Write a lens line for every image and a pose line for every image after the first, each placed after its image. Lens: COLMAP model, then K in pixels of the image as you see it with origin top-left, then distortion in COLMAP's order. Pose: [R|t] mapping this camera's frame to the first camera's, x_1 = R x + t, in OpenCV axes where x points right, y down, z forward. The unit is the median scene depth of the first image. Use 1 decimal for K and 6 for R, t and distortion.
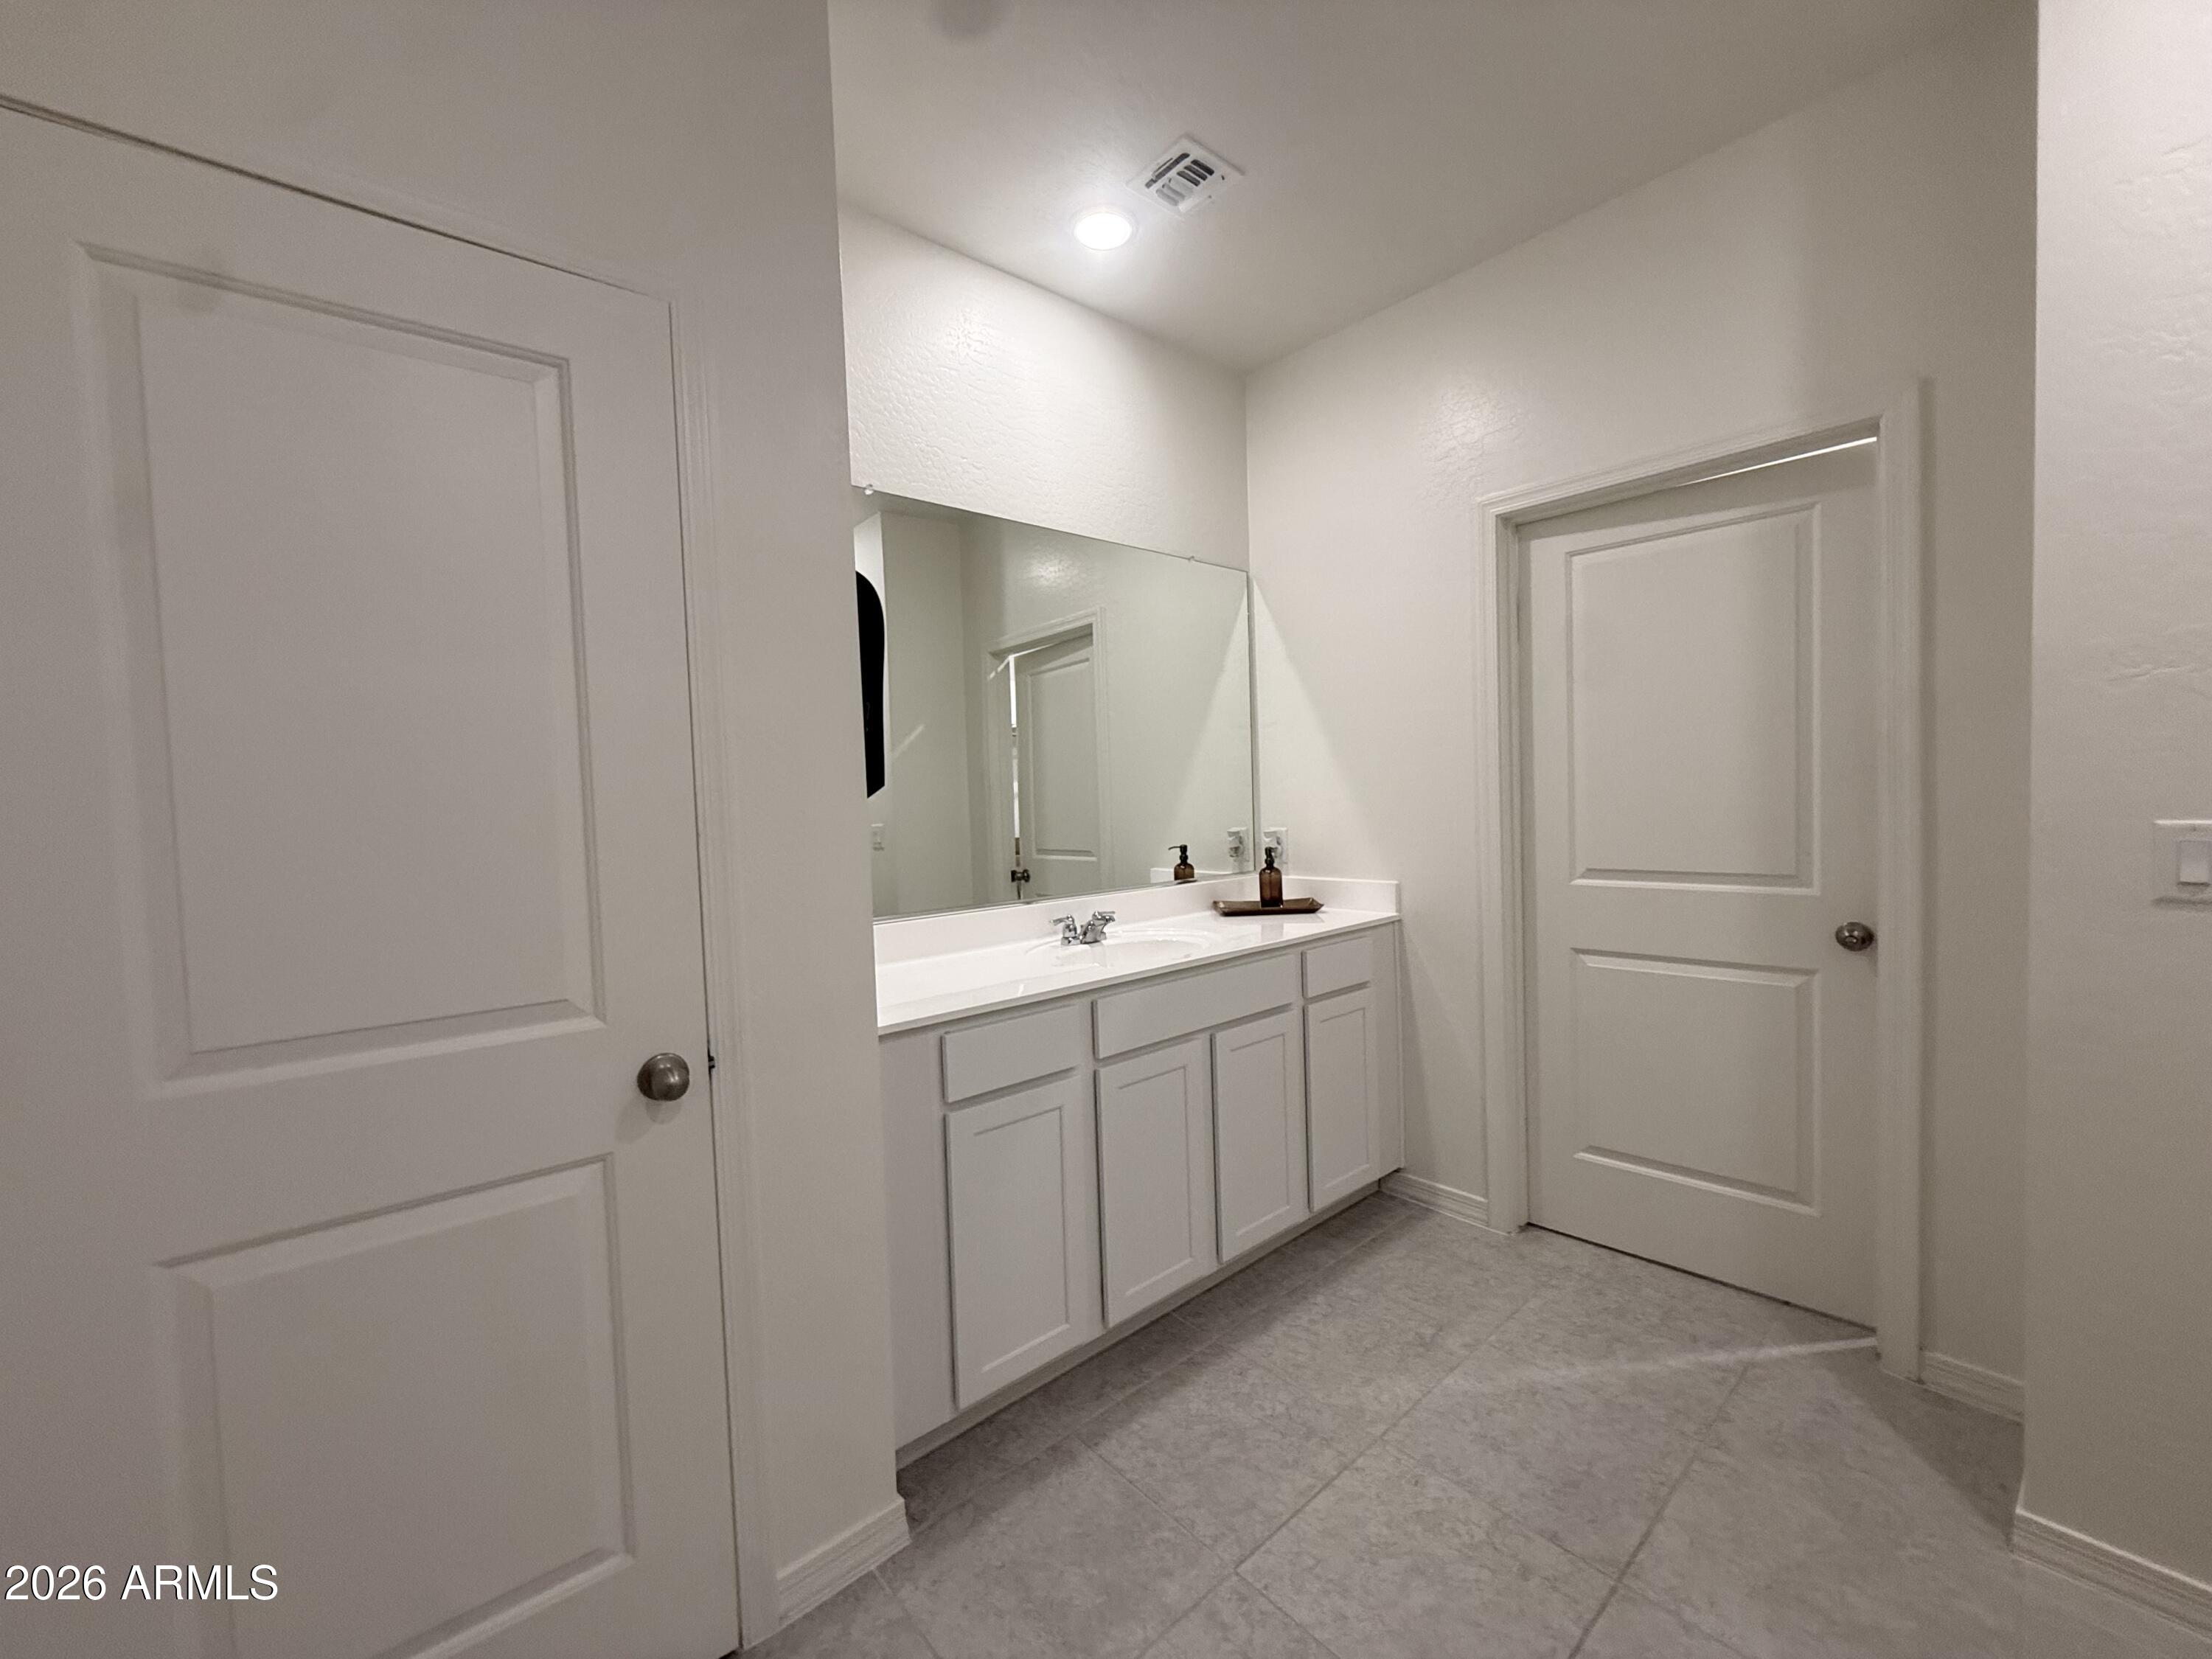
lens RADIAL K [[886.6, 0, 1117.8], [0, 886.6, 826.1], [0, 0, 1]] dist [0.000676, 0.000164]
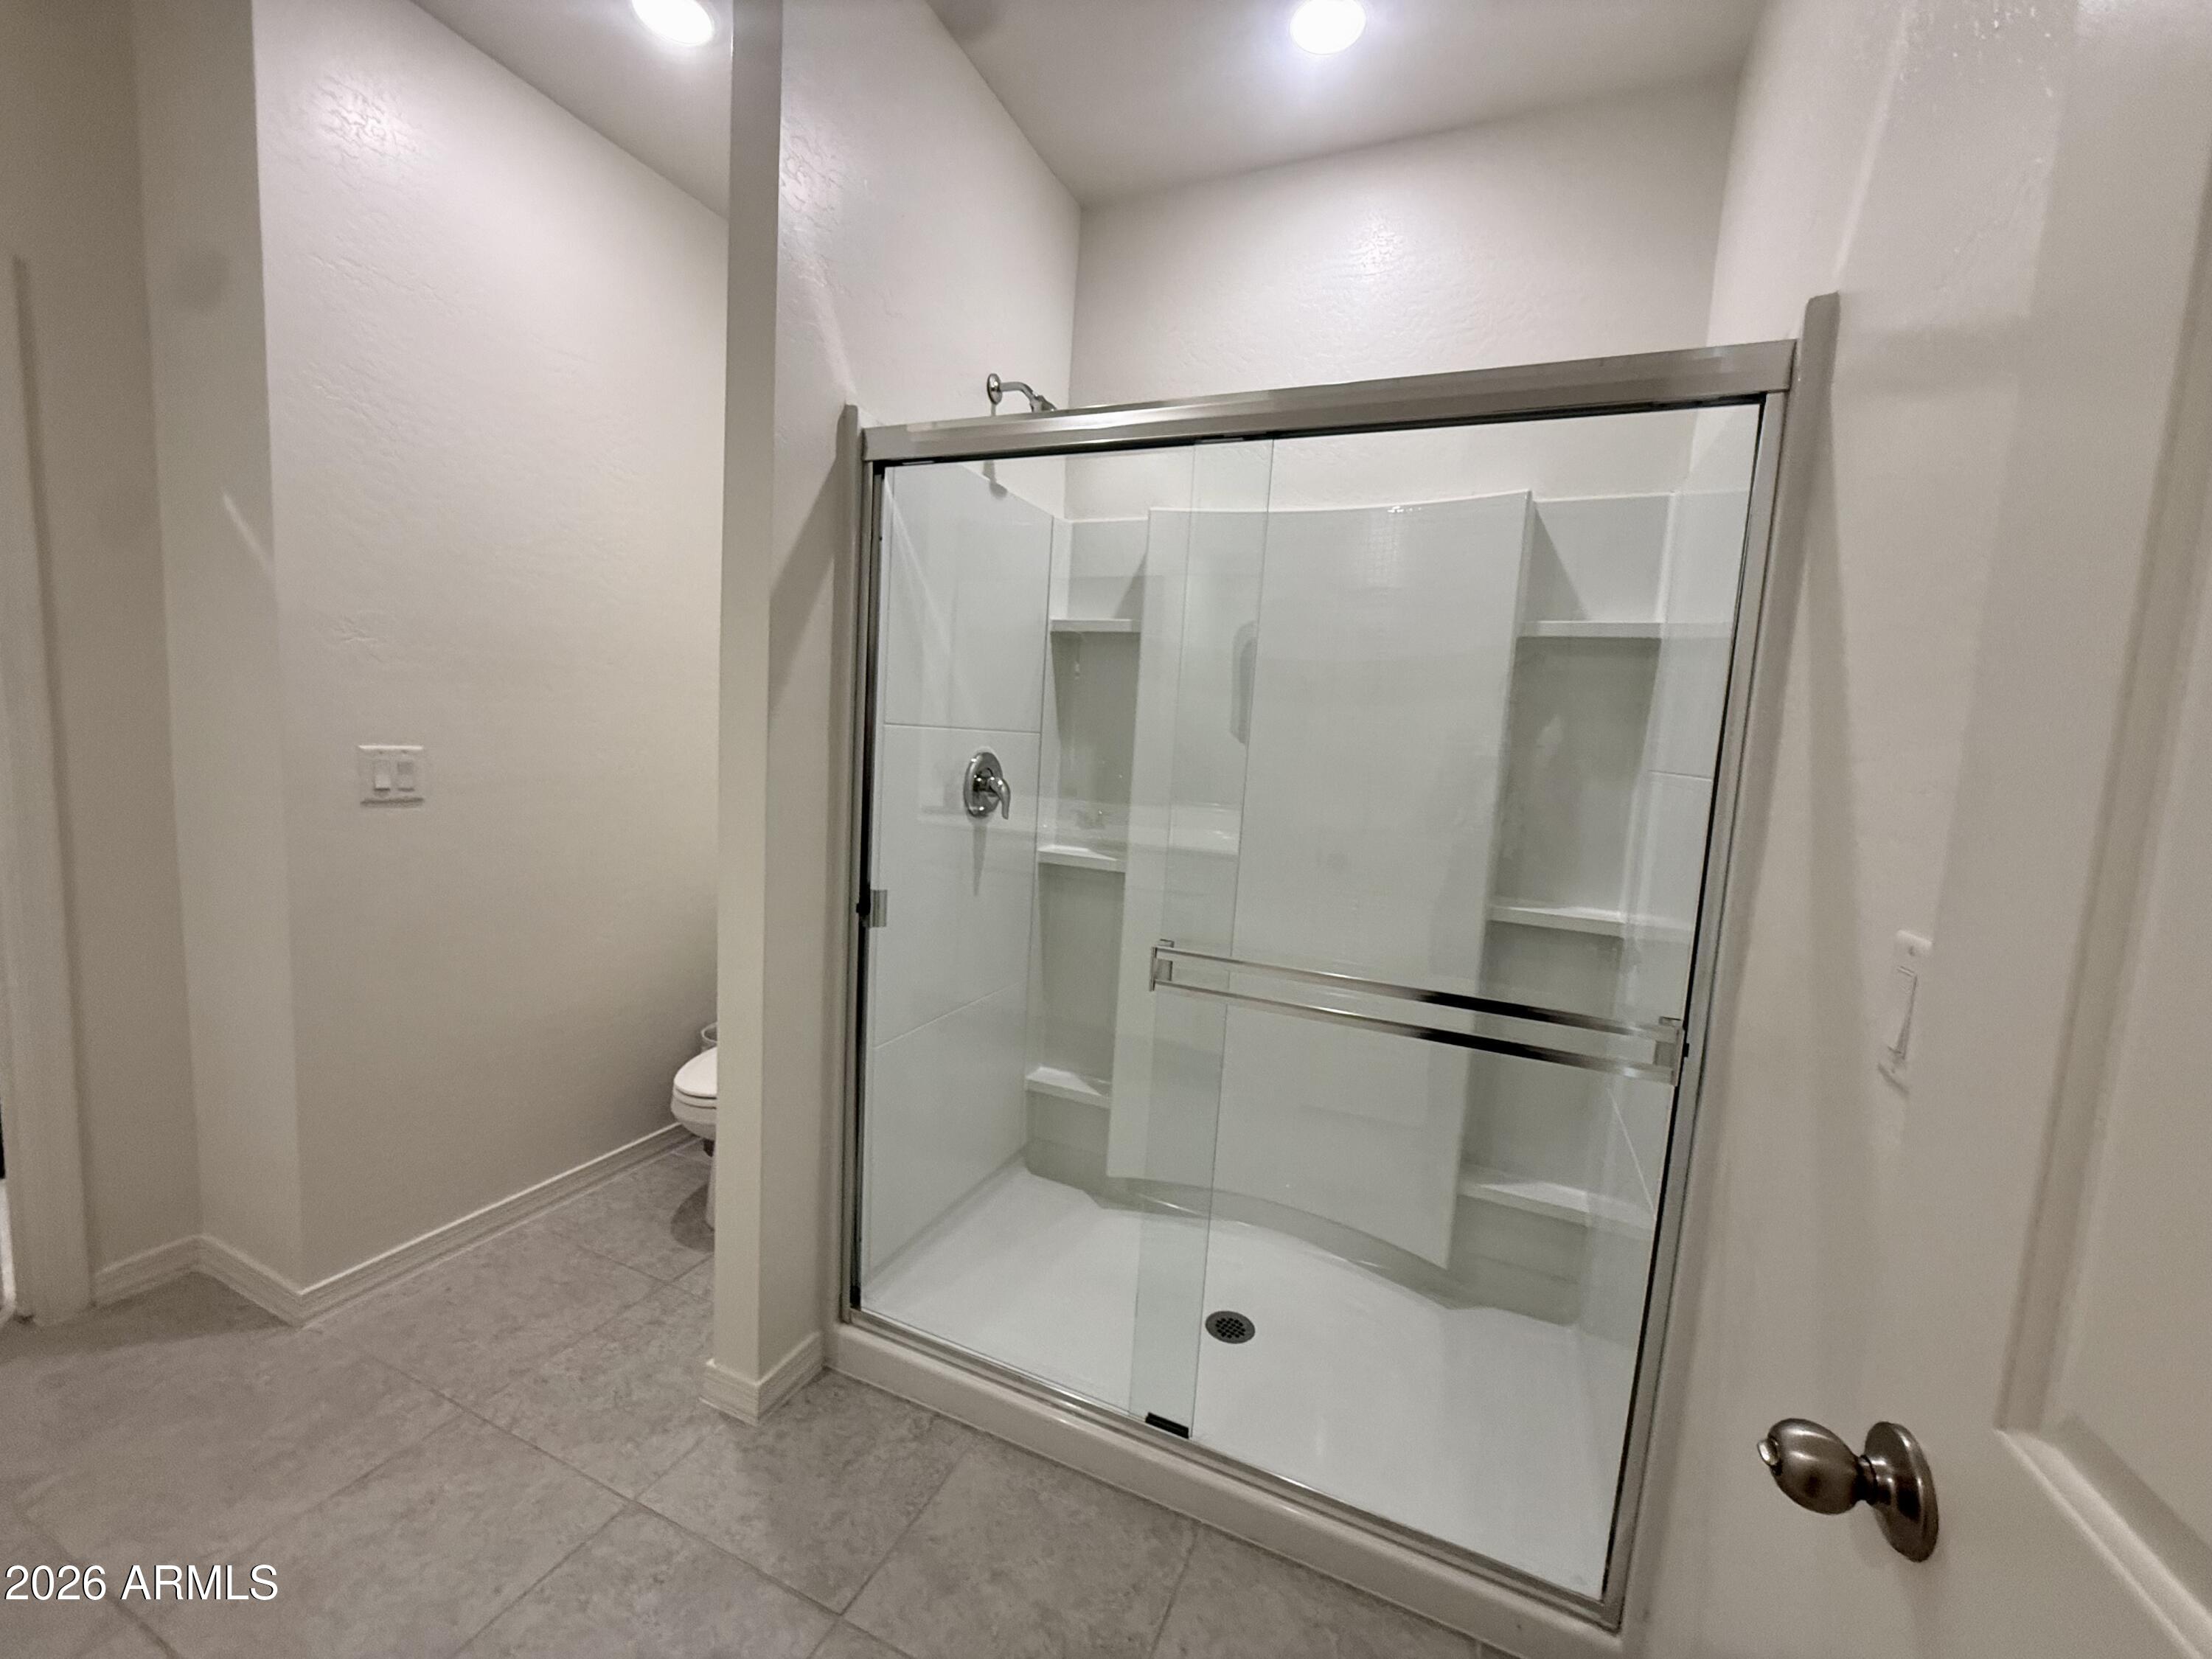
lens RADIAL K [[886.6, 0, 1117.8], [0, 886.6, 826.1], [0, 0, 1]] dist [0.000676, 0.000164]
pose [[-0.440794, -0.081523, 0.893899, -0.589088], [-0.013040, 0.996344, 0.084435, -0.013001], [-0.897514, 0.025562, -0.440245, 0.511296]]
